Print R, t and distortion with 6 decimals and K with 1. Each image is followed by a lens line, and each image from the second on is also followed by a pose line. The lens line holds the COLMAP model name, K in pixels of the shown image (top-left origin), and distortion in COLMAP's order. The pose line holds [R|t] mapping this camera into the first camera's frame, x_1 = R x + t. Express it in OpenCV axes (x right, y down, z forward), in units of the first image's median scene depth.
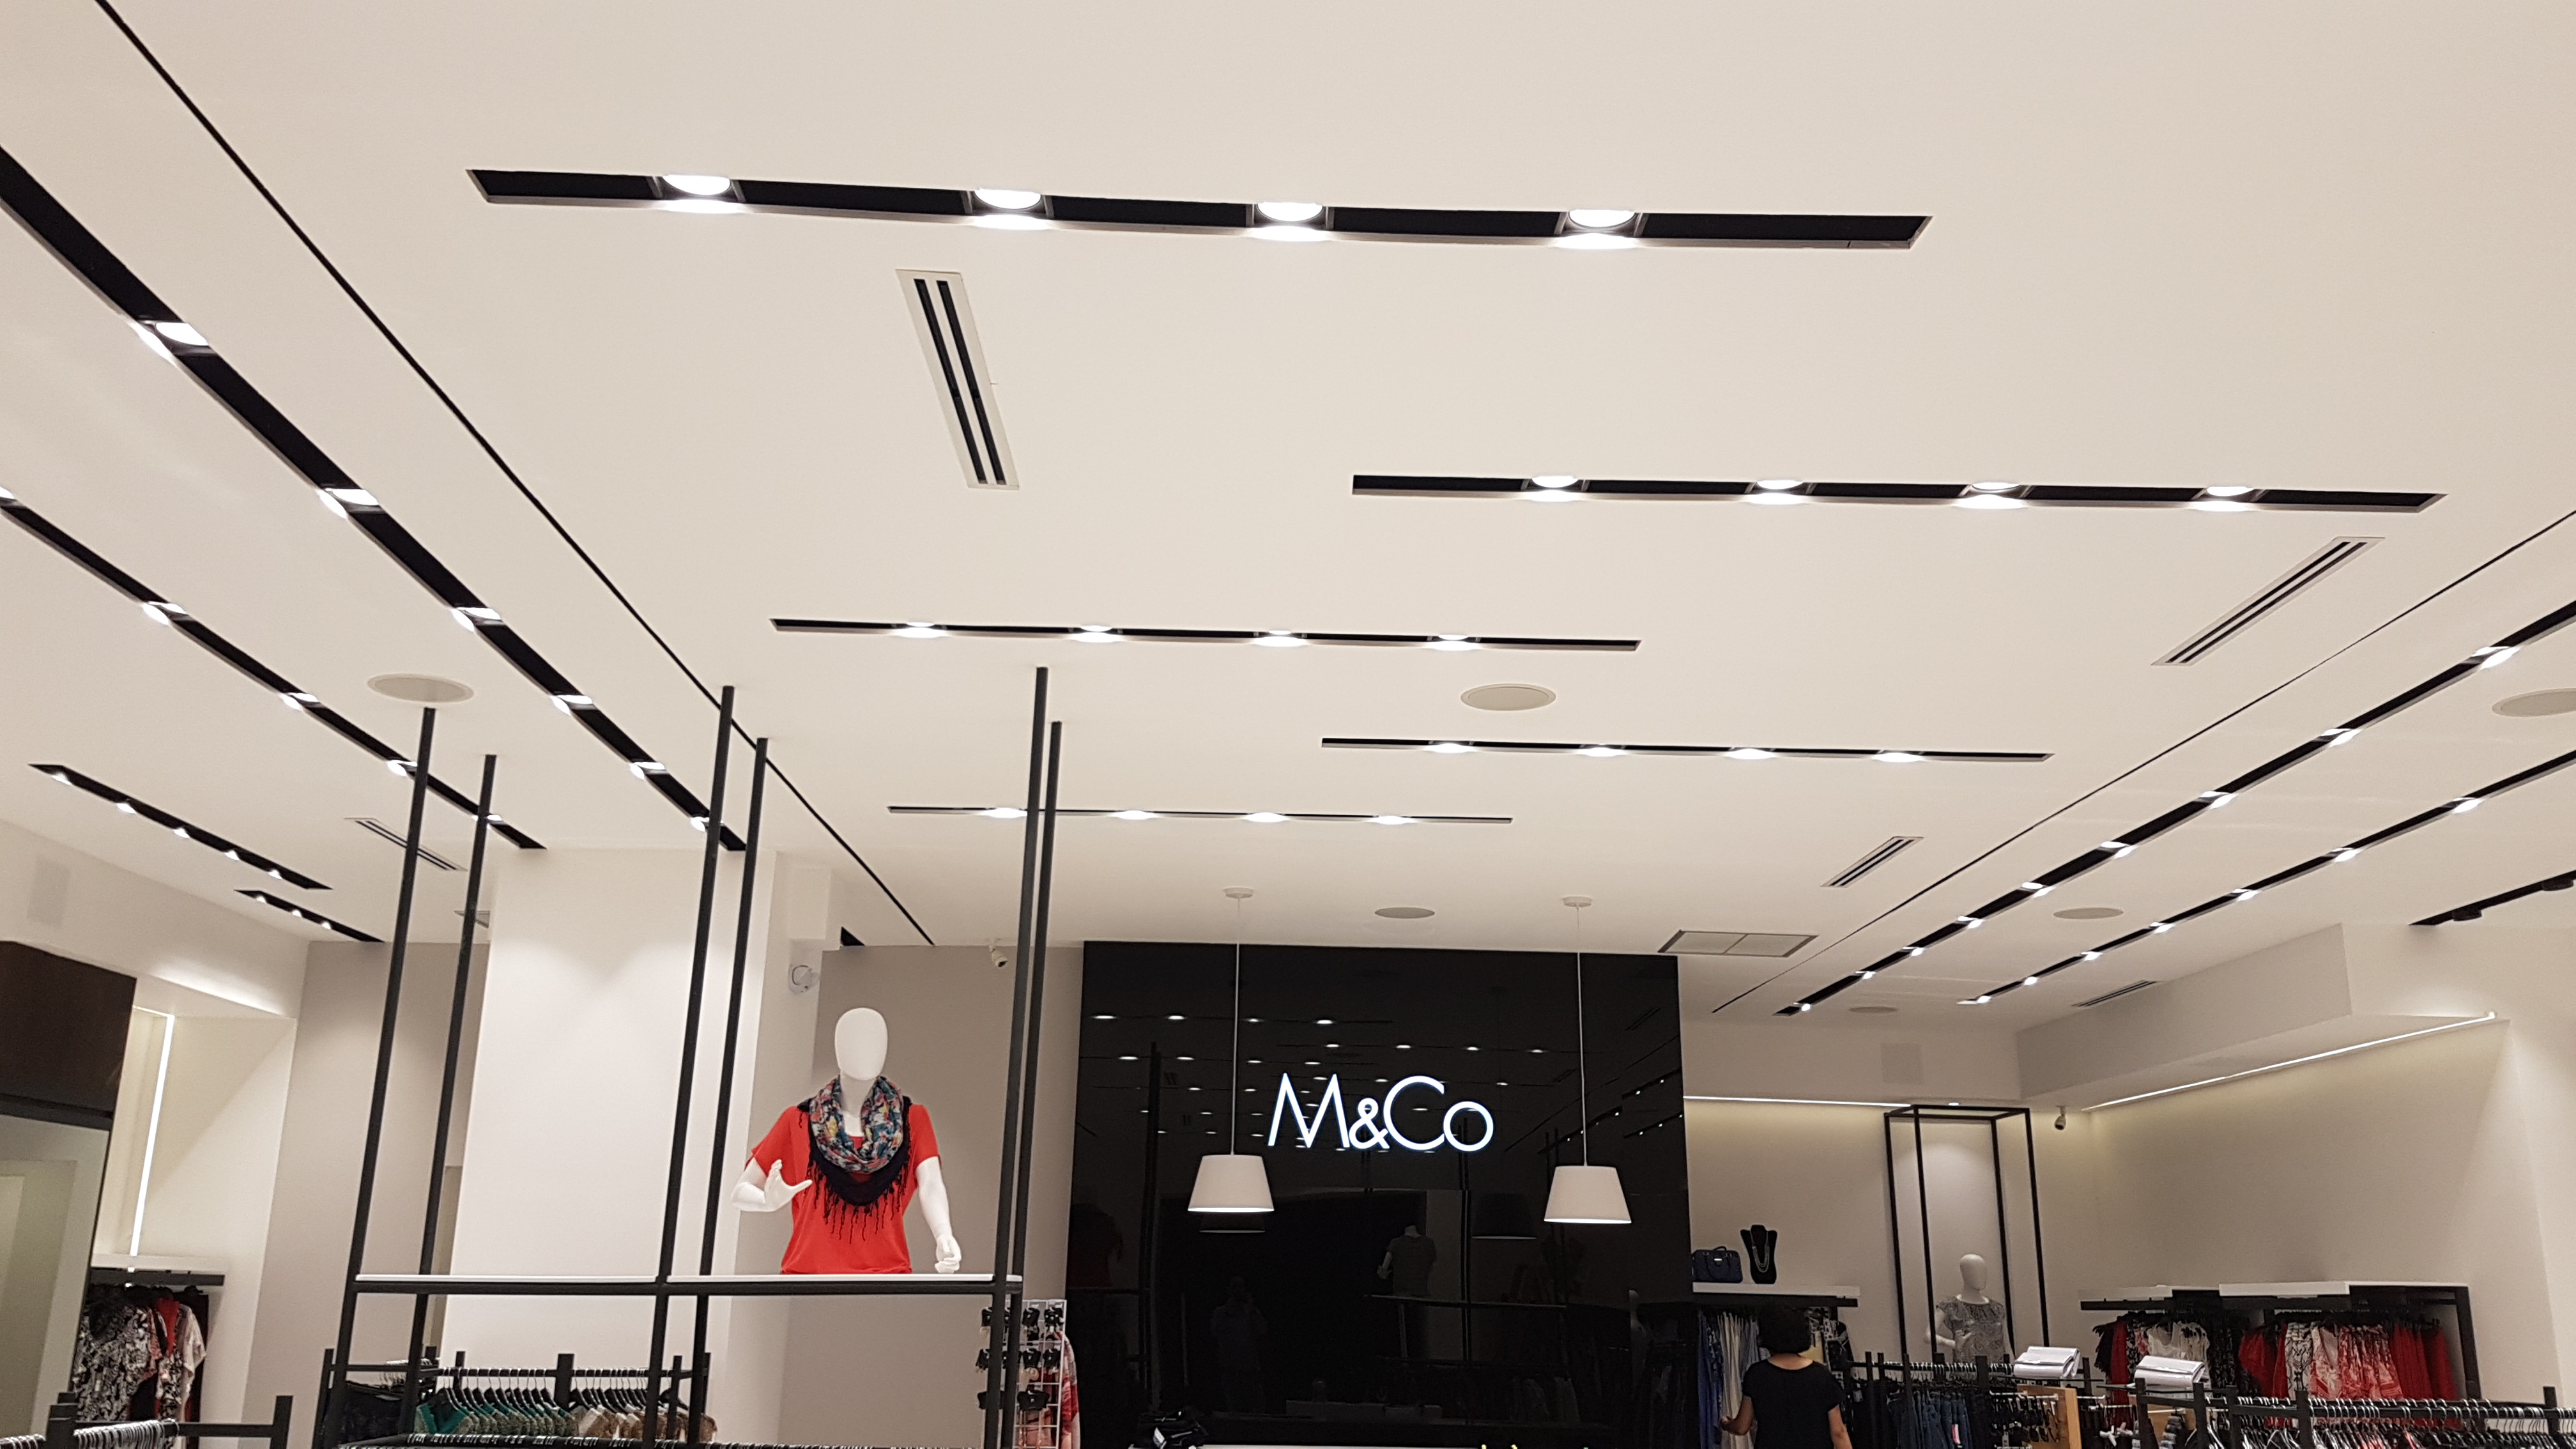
lens RADIAL K [[1989.5, 0, 1296.3], [0, 1989.5, 718.5], [0, 0, 1]] dist [0.241964, -0.434145]
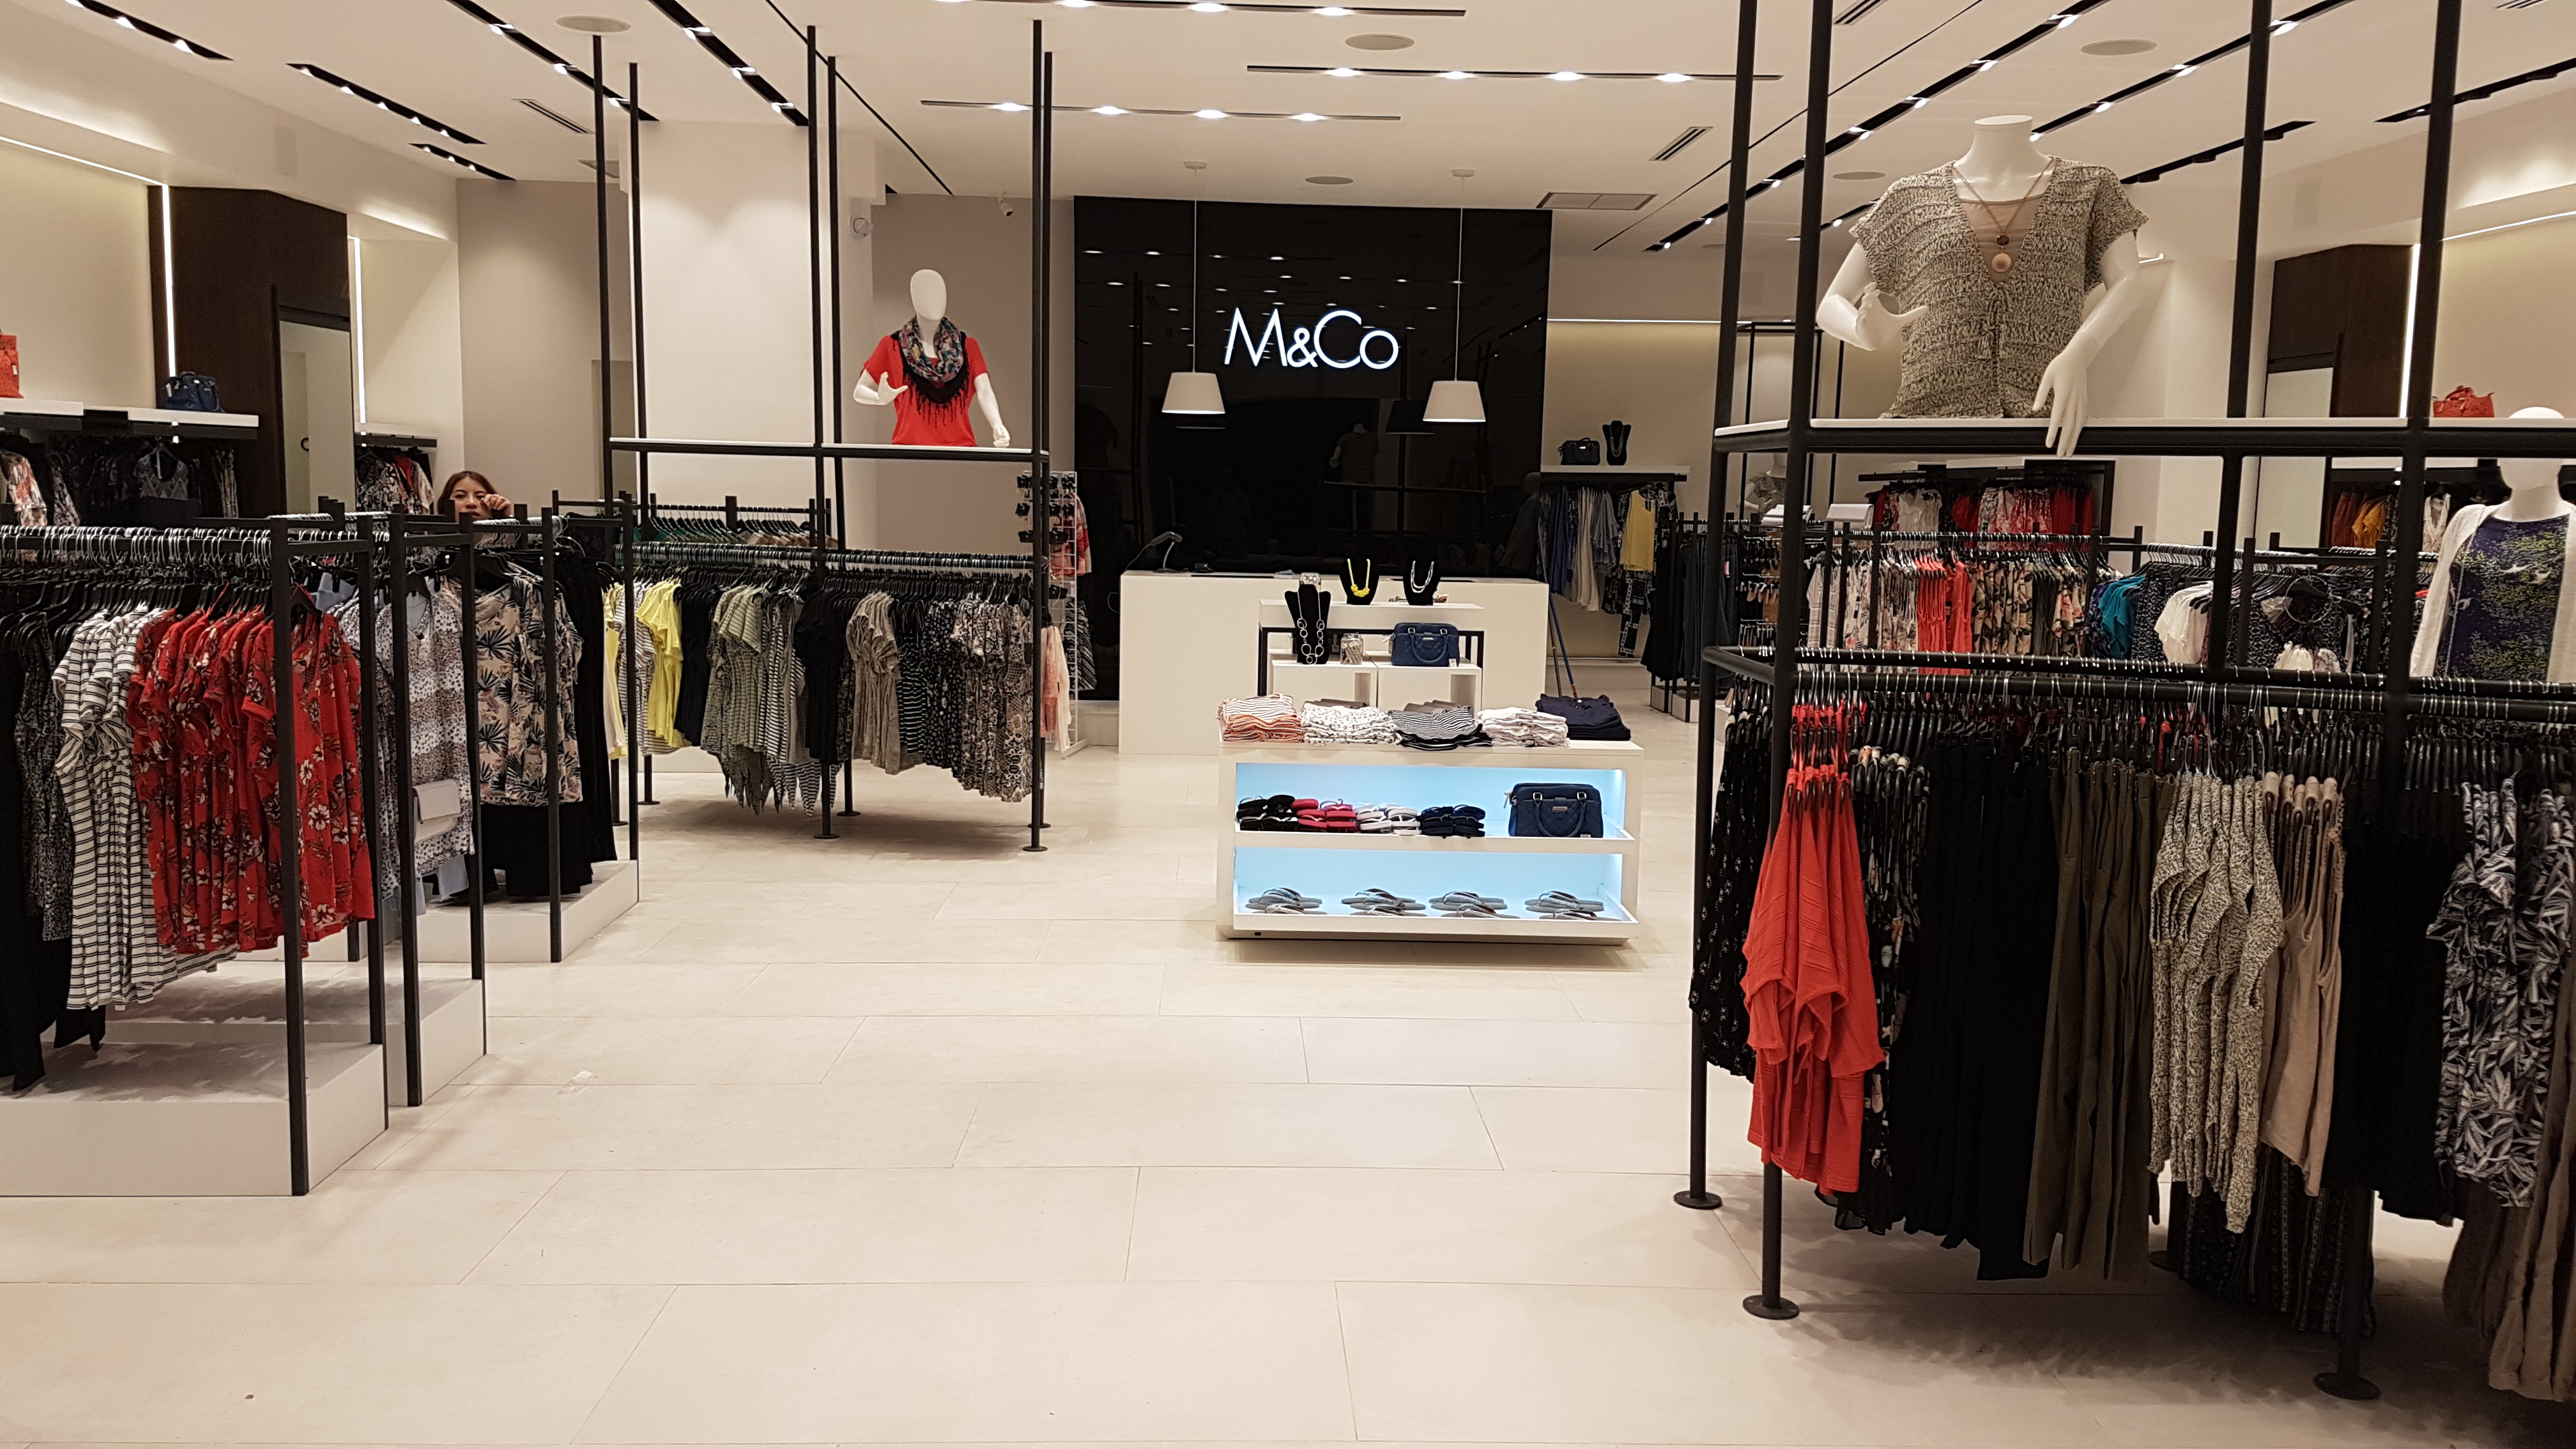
lens RADIAL K [[1989.5, 0, 1296.3], [0, 1989.5, 718.5], [0, 0, 1]] dist [0.241964, -0.434145]
pose [[0.999961, 0.006339, 0.006179, 0.026738], [-0.008221, 0.923927, 0.382480, -0.074377], [-0.003284, -0.382516, 0.923943, -0.297425]]
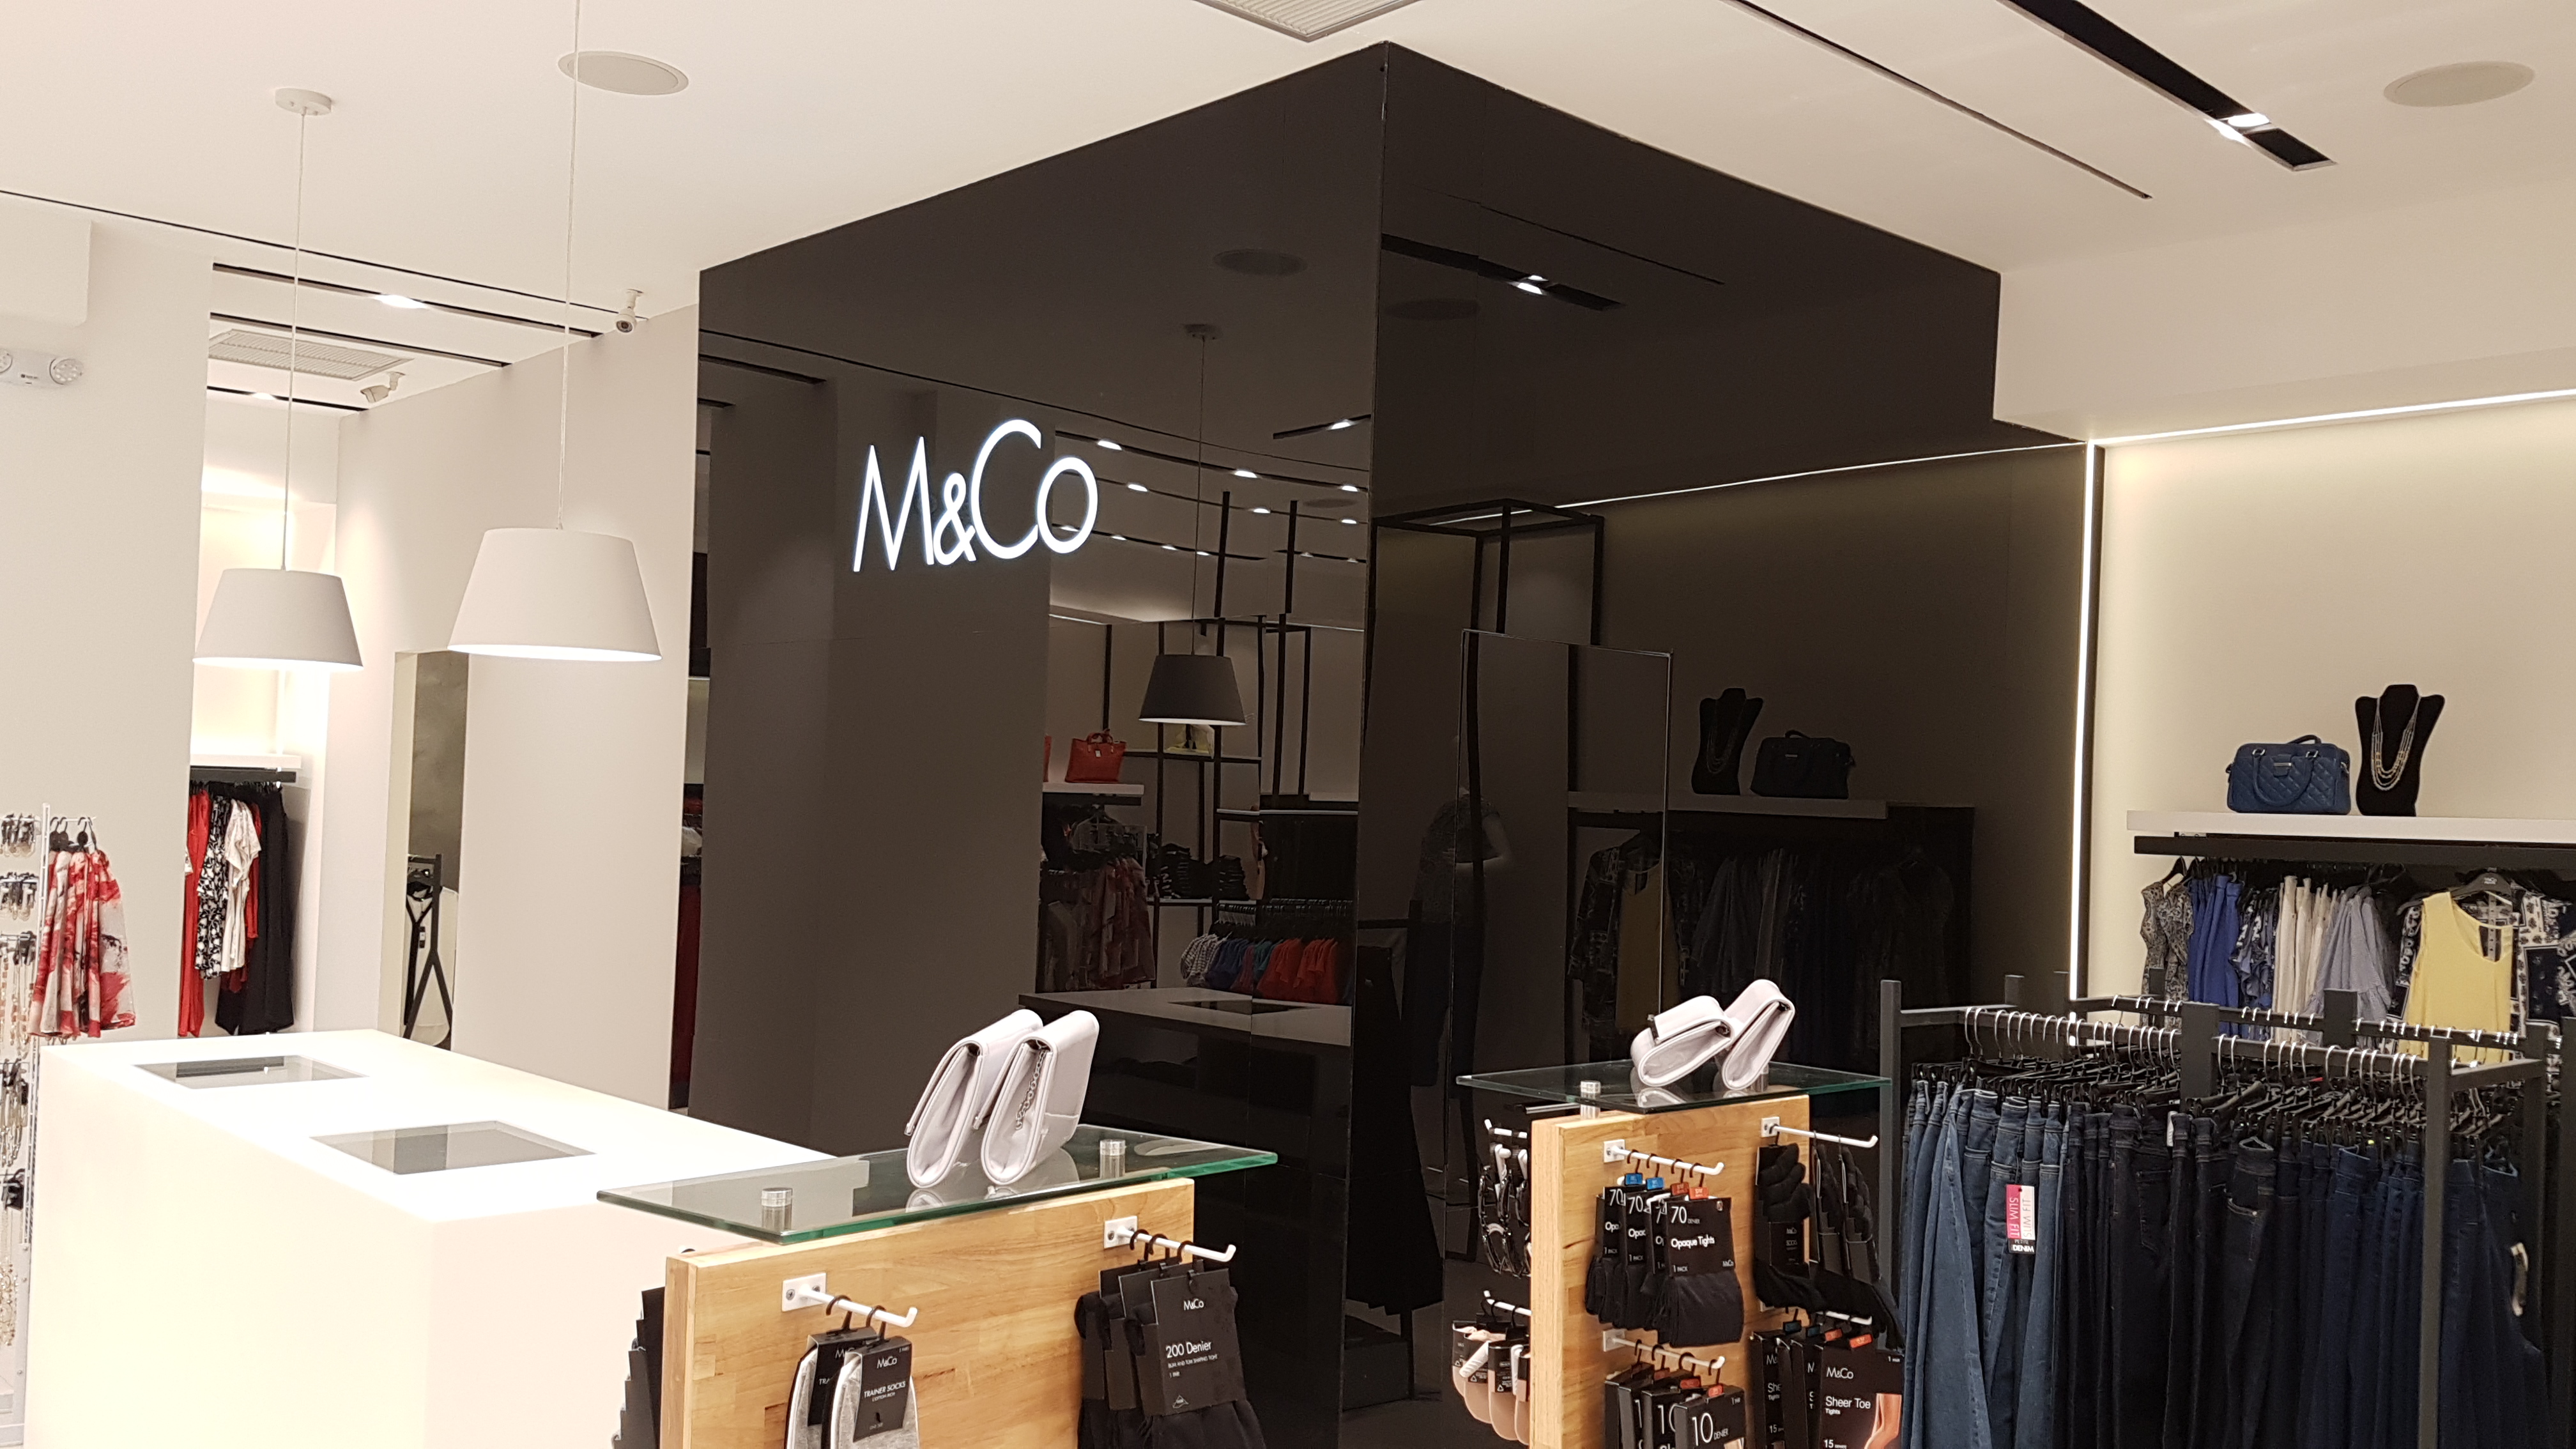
lens RADIAL K [[1989.5, 0, 1296.3], [0, 1989.5, 718.5], [0, 0, 1]] dist [0.241964, -0.434145]
pose [[0.674896, -0.018183, -0.737688, 0.504271], [0.183324, 0.972486, 0.143749, 0.198821], [0.714778, -0.232252, 0.659661, 0.720136]]
